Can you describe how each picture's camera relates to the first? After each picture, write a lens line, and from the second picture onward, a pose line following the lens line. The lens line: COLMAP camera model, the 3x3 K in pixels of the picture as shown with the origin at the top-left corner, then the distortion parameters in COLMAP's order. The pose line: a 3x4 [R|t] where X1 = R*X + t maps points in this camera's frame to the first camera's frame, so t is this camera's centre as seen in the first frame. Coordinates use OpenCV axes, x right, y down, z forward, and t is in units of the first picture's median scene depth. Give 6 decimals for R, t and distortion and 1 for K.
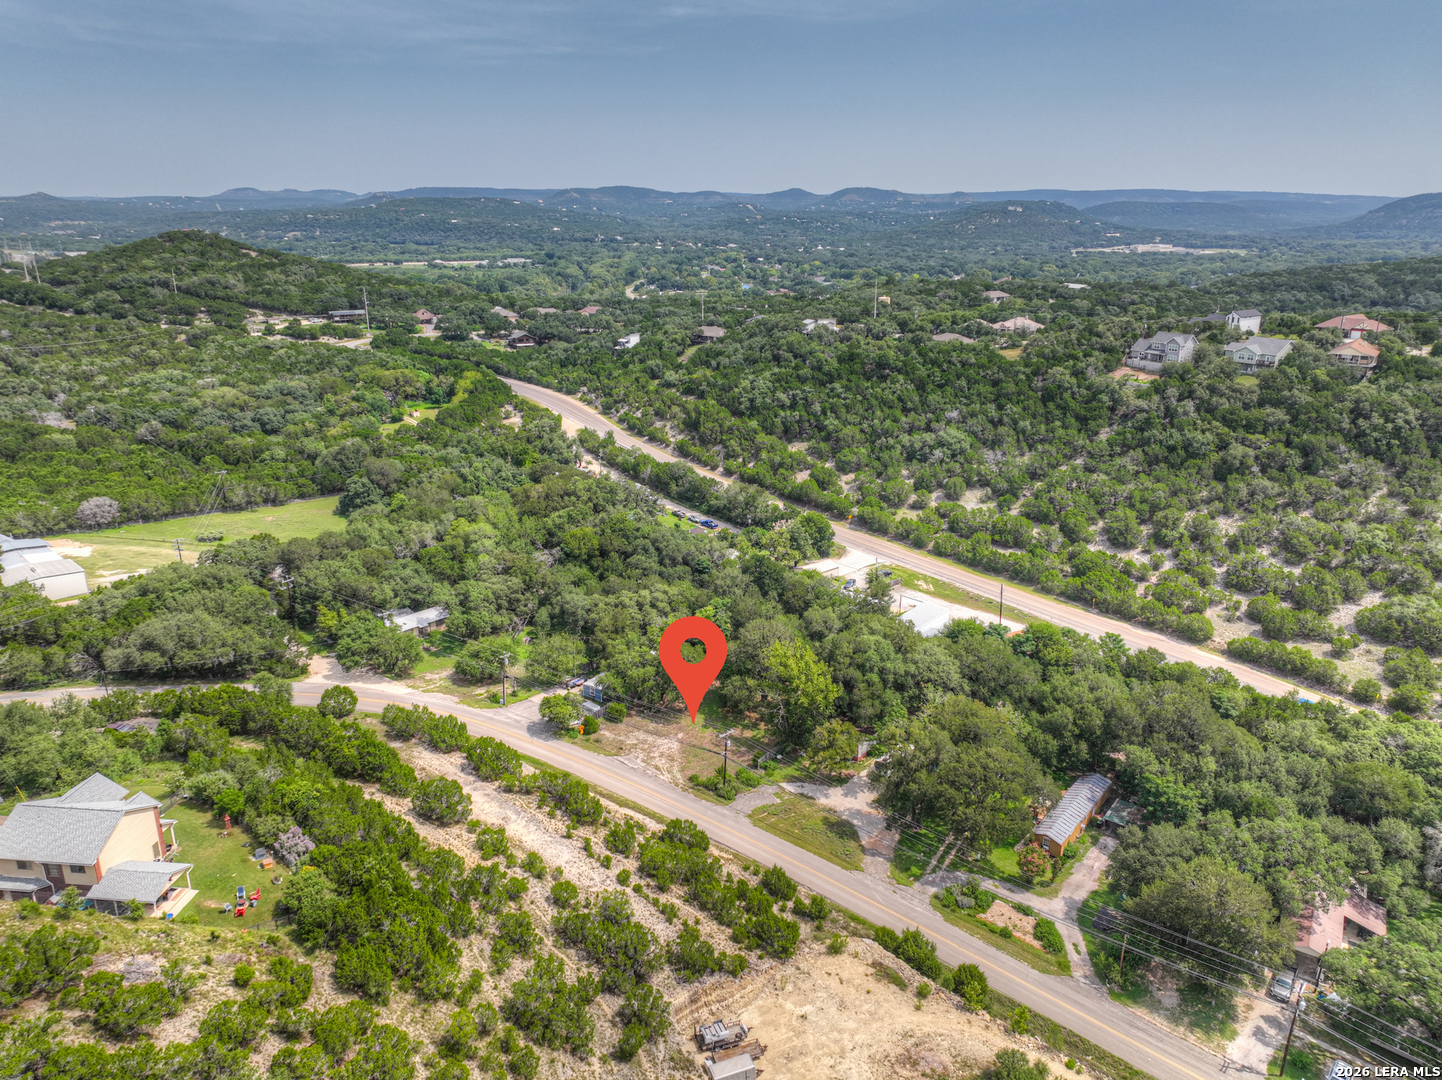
lens RADIAL K [[1008.8, 0, 726.5], [0, 1008.8, 536.0], [0, 0, 1]] dist [0.009351, 0.000552]
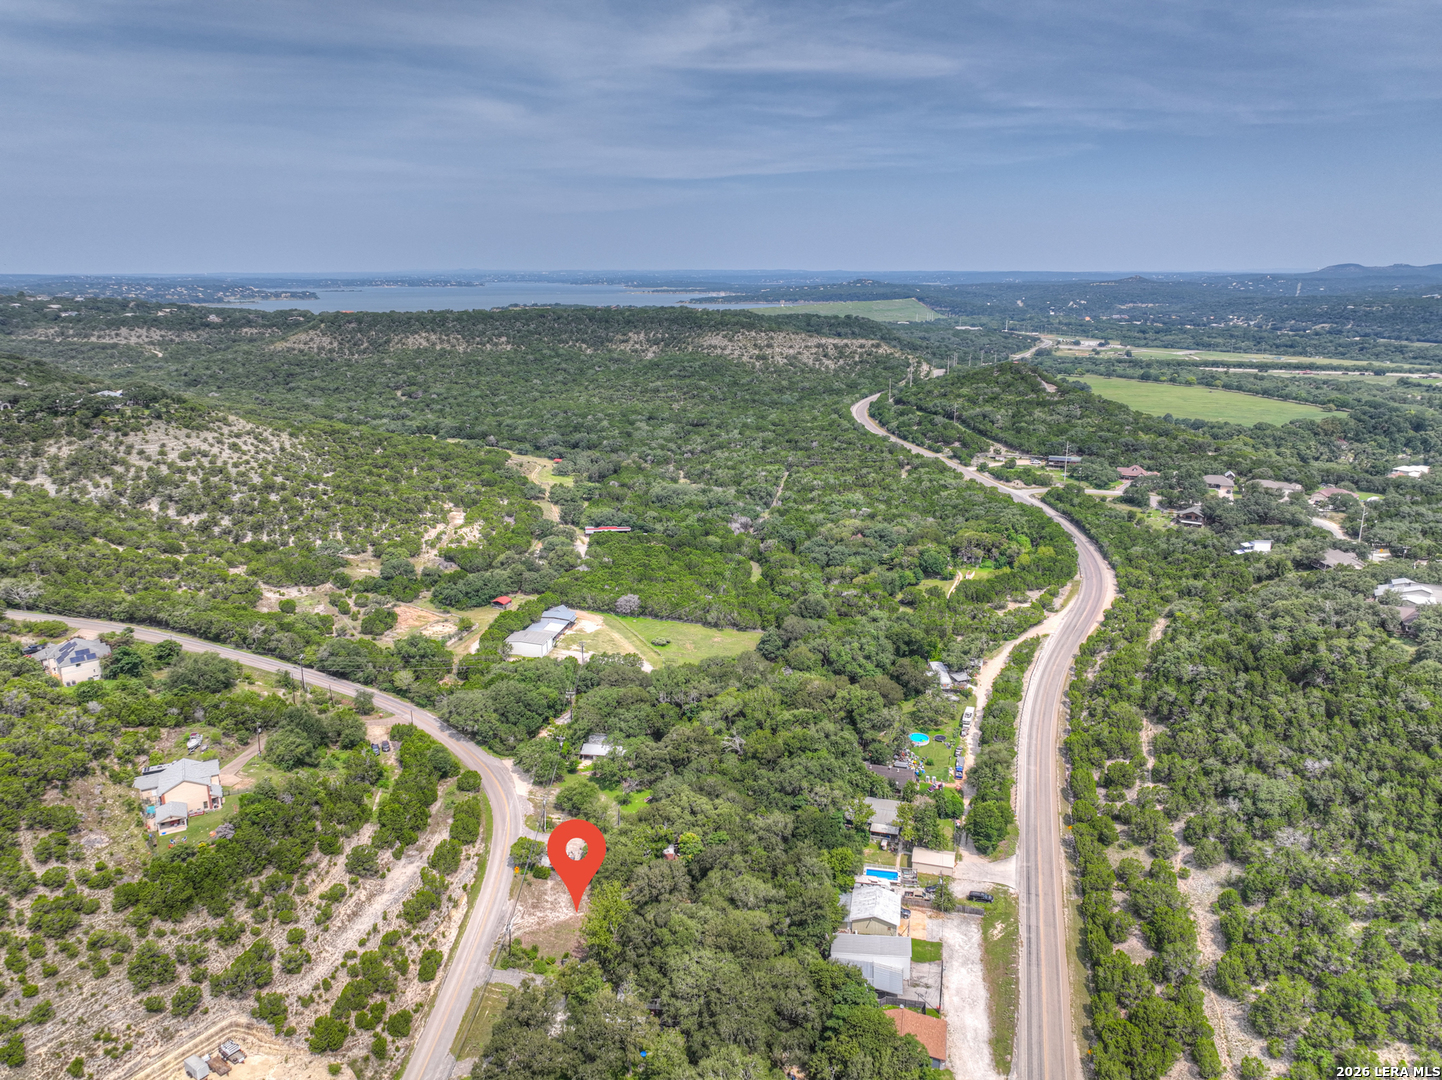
lens RADIAL K [[1002.6, 0, 721.0], [0, 1002.6, 540.0], [0, 0, 1]] dist [0.003436, 0.003360]
pose [[0.559966, 0.212089, -0.800909, 0.591595], [-0.259032, 0.963036, 0.073916, -0.243045], [0.786981, 0.166071, 0.594206, 0.187010]]
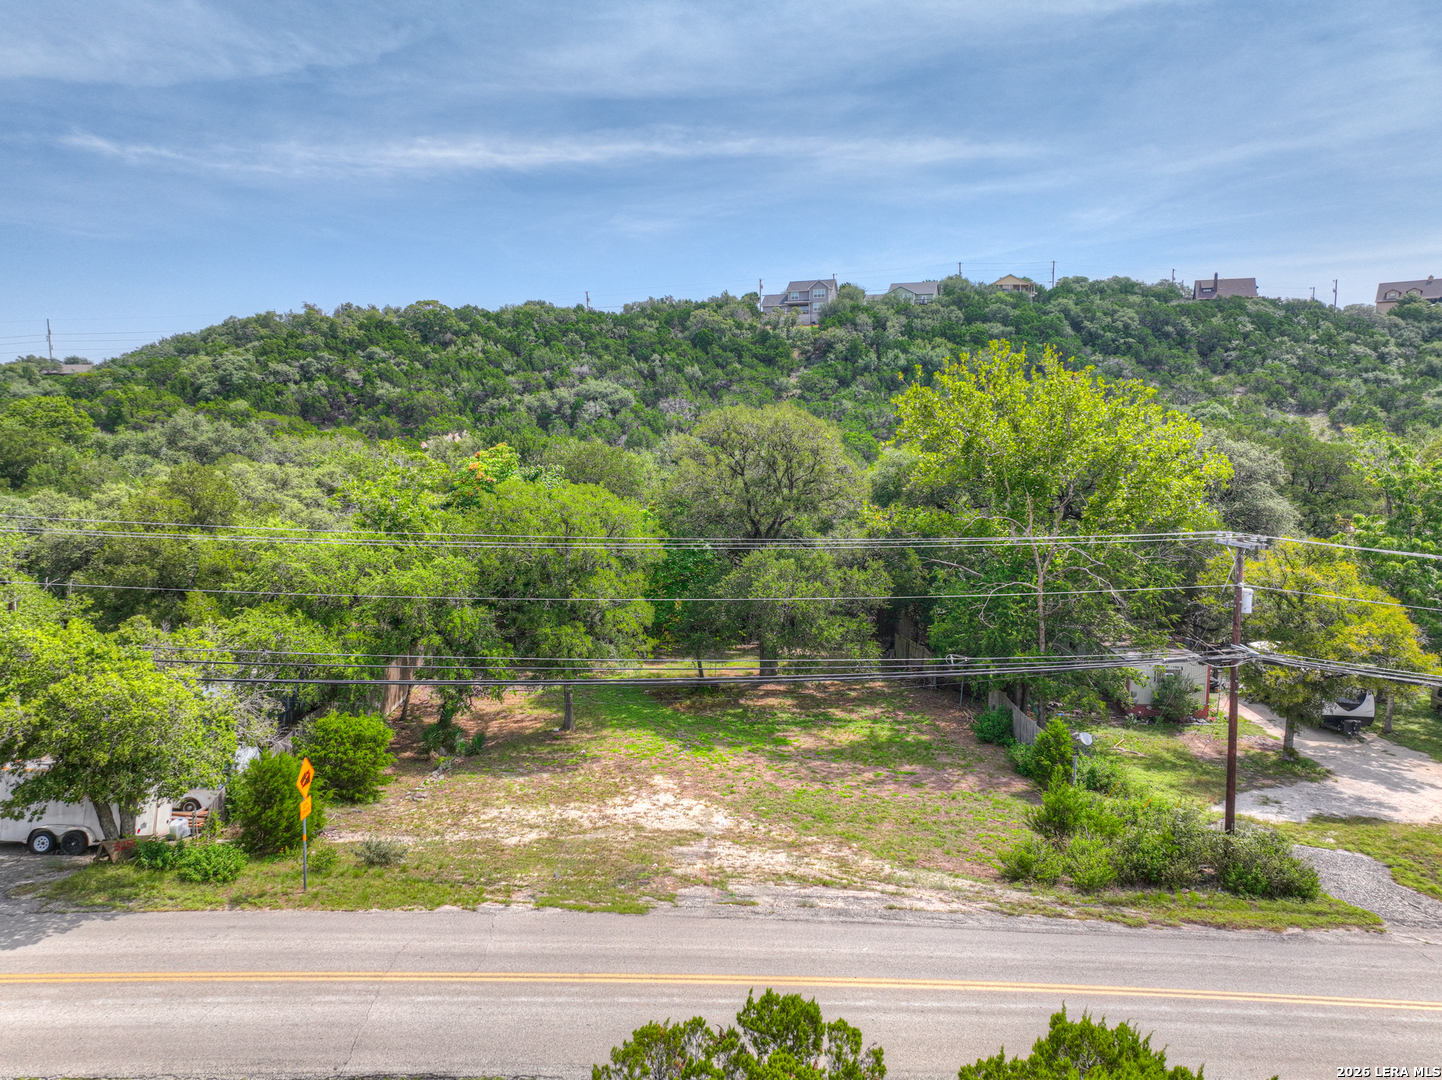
lens RADIAL K [[1013.9, 0, 724.3], [0, 1013.9, 537.0], [0, 0, 1]] dist [-0.008545, 0.027559]
pose [[0.810394, -0.071139, 0.581550, -0.103138], [0.188783, 0.971367, -0.144247, 0.108844], [-0.554637, 0.226684, 0.800620, 0.479852]]
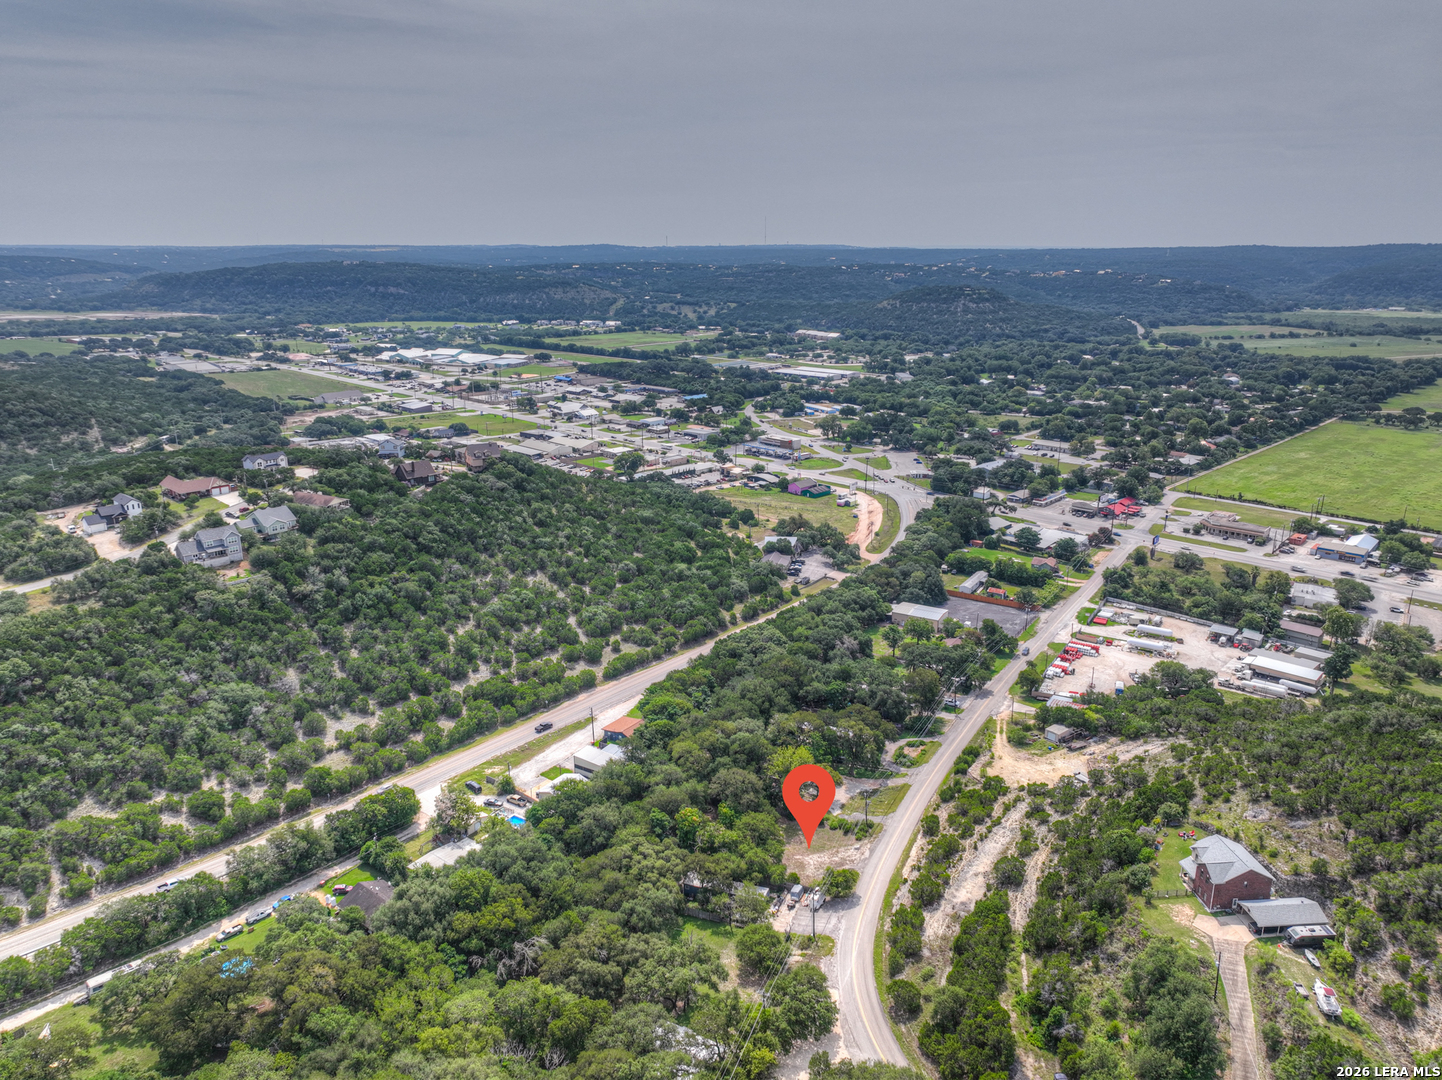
lens RADIAL K [[1002.6, 0, 721.0], [0, 1002.6, 540.0], [0, 0, 1]] dist [0.003436, 0.003360]
pose [[-0.193759, -0.281065, 0.939925, -0.722792], [0.308122, 0.892167, 0.330301, -0.407860], [-0.931407, 0.353610, -0.086263, 0.647873]]
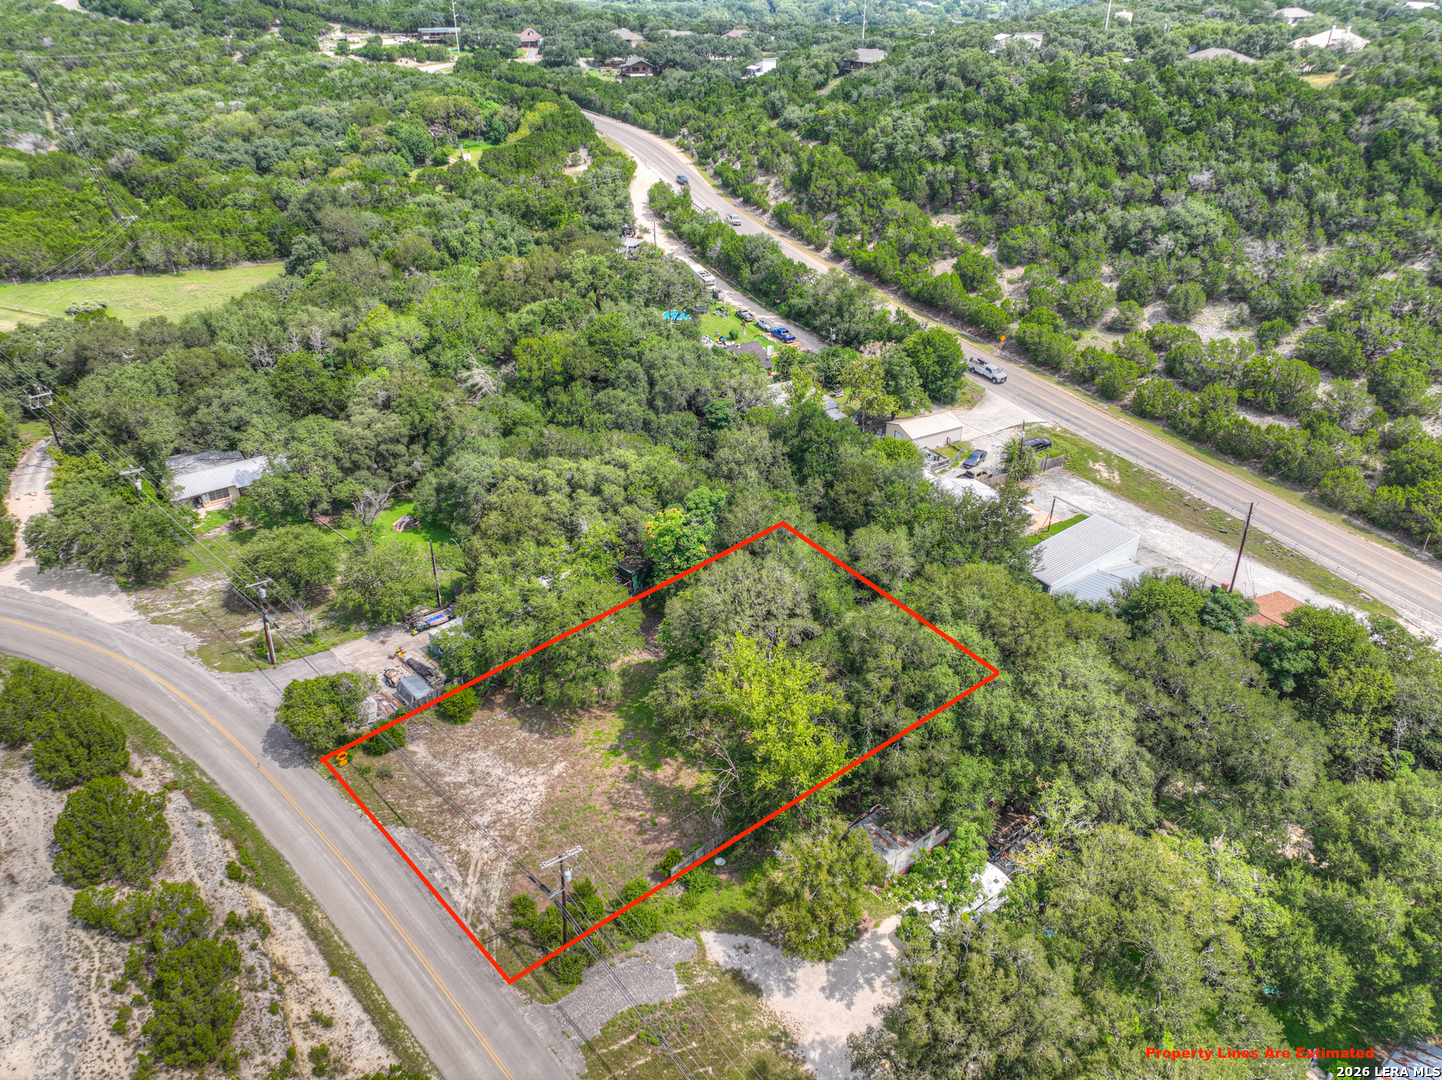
lens RADIAL K [[1013.9, 0, 724.3], [0, 1013.9, 537.0], [0, 0, 1]] dist [-0.008545, 0.027559]
pose [[0.979941, 0.100551, -0.172064, 0.071536], [-0.061820, 0.974166, 0.217205, -0.024200], [0.189459, -0.202211, 0.960841, 0.325497]]
